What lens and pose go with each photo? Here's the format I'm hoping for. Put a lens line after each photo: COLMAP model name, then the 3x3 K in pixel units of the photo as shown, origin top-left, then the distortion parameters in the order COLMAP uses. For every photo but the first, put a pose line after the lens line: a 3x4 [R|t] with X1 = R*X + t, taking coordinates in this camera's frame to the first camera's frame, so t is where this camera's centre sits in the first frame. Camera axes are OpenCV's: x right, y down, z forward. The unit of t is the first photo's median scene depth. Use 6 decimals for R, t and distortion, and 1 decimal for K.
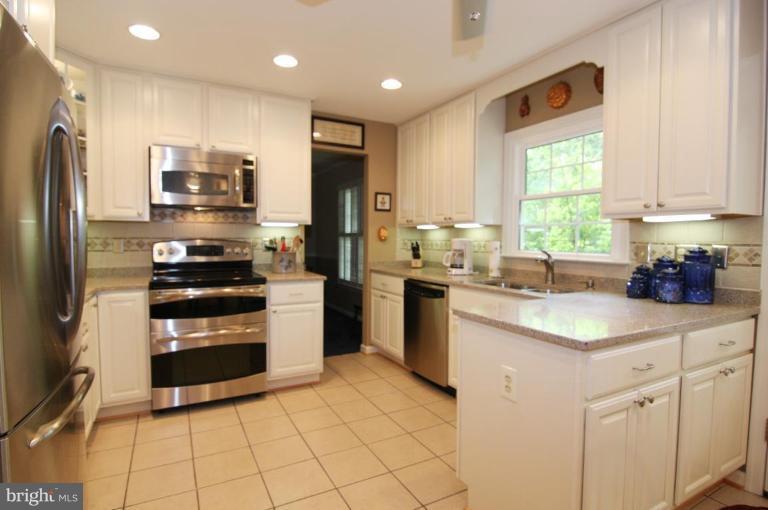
lens RADIAL K [[394.0, 0, 386.5], [0, 394.0, 254.8], [0, 0, 1]] dist [-0.002590, -0.000864]
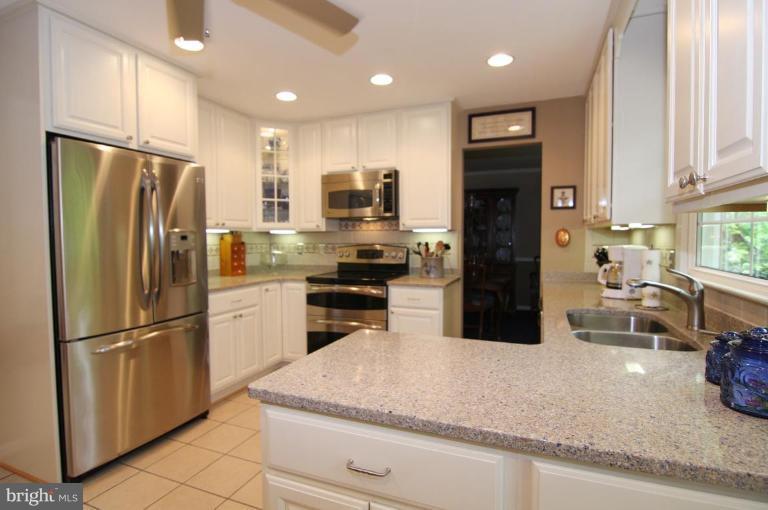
lens RADIAL K [[394.0, 0, 386.5], [0, 394.0, 254.8], [0, 0, 1]] dist [-0.002590, -0.000864]
pose [[0.632401, 0.021989, -0.774329, 0.478094], [-0.029954, 0.999544, 0.003921, -0.014604], [0.774062, 0.020715, 0.632771, 0.280733]]
